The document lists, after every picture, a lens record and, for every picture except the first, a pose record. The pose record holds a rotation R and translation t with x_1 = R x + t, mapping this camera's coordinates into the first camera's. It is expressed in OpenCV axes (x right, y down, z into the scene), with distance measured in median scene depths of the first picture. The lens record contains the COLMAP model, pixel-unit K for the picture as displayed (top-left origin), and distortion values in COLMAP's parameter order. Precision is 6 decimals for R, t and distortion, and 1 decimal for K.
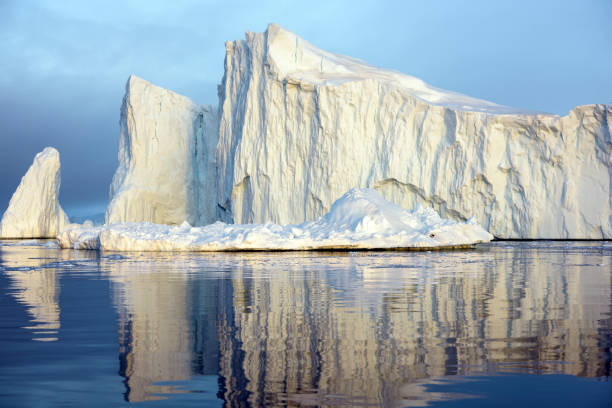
lens RADIAL K [[1022.1, 0, 306.0], [0, 1022.1, 204.0], [0, 0, 1]] dist [0.023349, 0.209170]
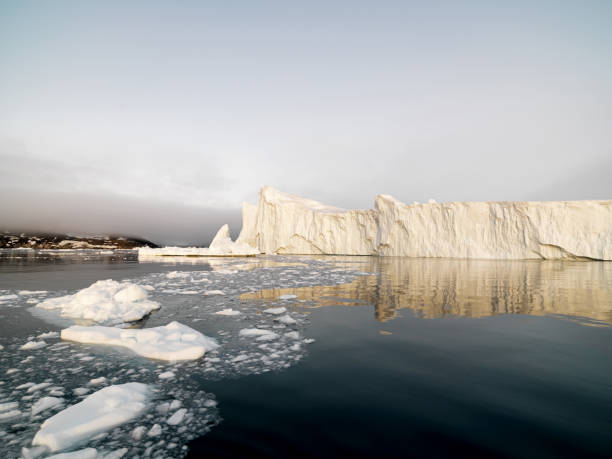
lens RADIAL K [[346.7, 0, 306.0], [0, 346.7, 229.5], [0, 0, 1]] dist [-0.001197, -0.000105]
pose [[0.972808, 0.000303, -0.231611, 0.356814], [-0.008736, 0.999336, -0.035384, -0.002190], [0.231447, 0.036445, 0.972165, -0.008999]]
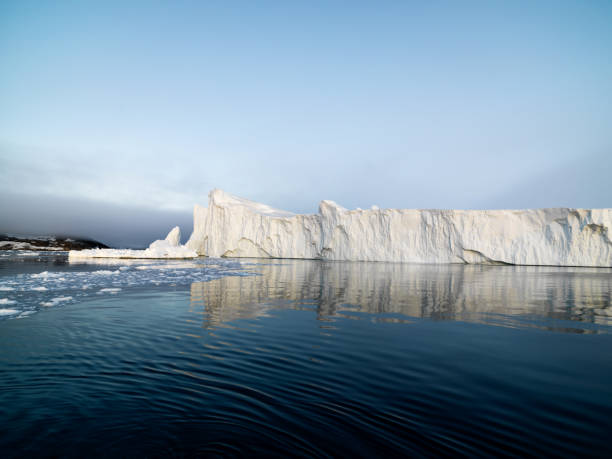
lens RADIAL K [[346.7, 0, 306.0], [0, 346.7, 229.5], [0, 0, 1]] dist [-0.001197, -0.000105]
pose [[0.991165, 0.012642, -0.132032, 0.410240], [-0.019124, 0.998667, -0.047940, -0.002198], [0.131250, 0.050042, 0.990086, -0.014354]]
